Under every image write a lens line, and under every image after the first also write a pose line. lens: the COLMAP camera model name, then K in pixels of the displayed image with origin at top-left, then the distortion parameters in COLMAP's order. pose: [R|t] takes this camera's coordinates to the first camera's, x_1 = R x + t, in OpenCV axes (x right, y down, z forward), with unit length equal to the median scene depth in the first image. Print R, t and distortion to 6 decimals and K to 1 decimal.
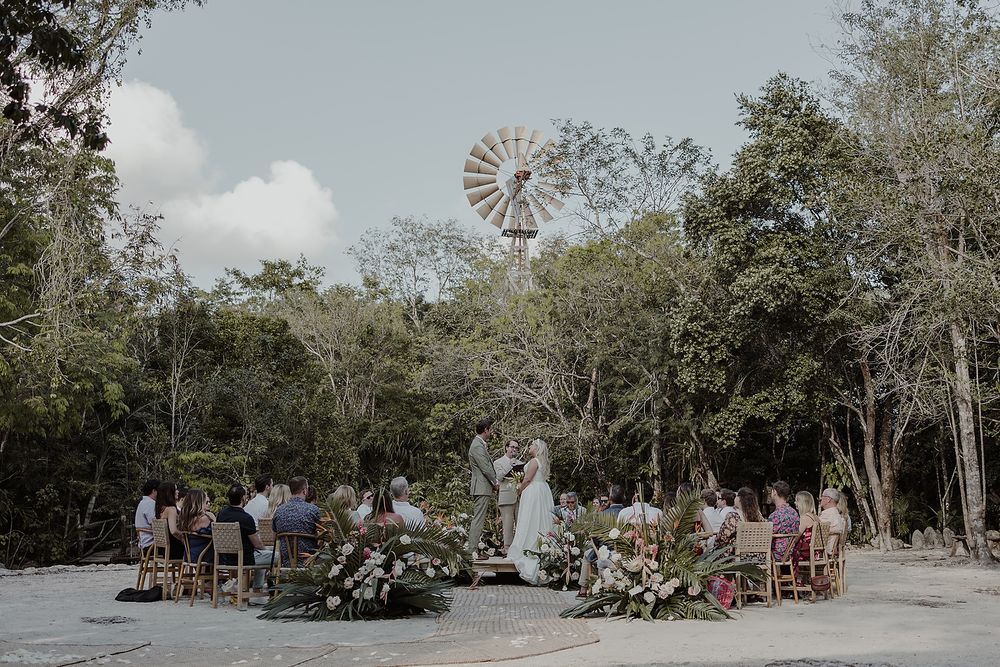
lens RADIAL K [[1141.3, 0, 500.0], [0, 1141.3, 333.5], [0, 0, 1]] dist [0.060818, 0.003131]
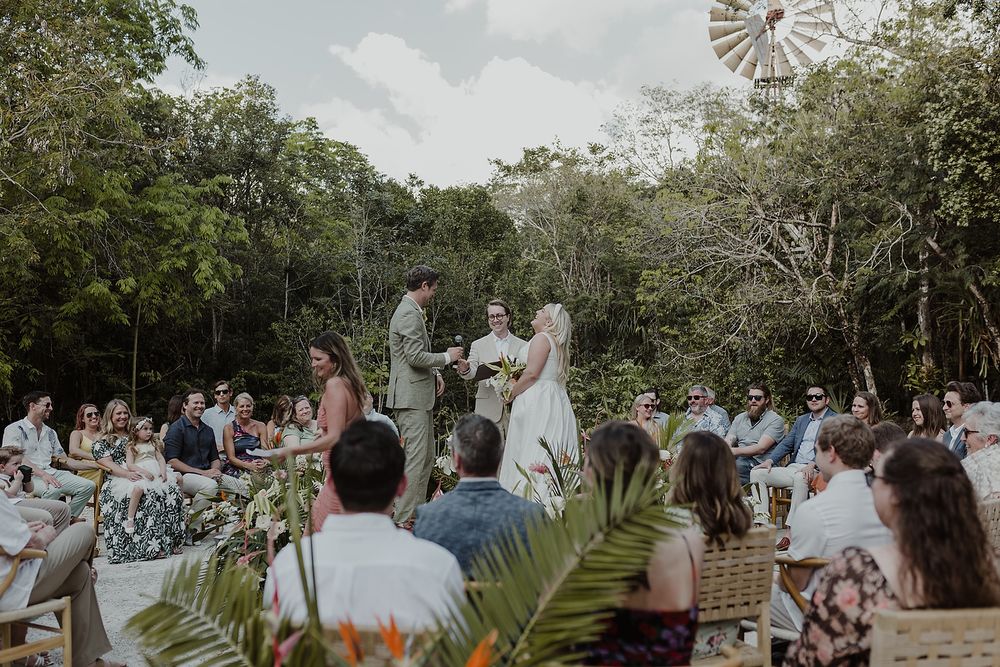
lens RADIAL K [[943.2, 0, 500.0], [0, 943.2, 333.5], [0, 0, 1]] dist [0.046476, -0.004024]
pose [[0.944914, -0.034312, -0.325514, 0.084506], [0.068412, 0.993229, 0.093893, 0.040429], [0.320088, -0.110990, 0.940864, 0.346251]]
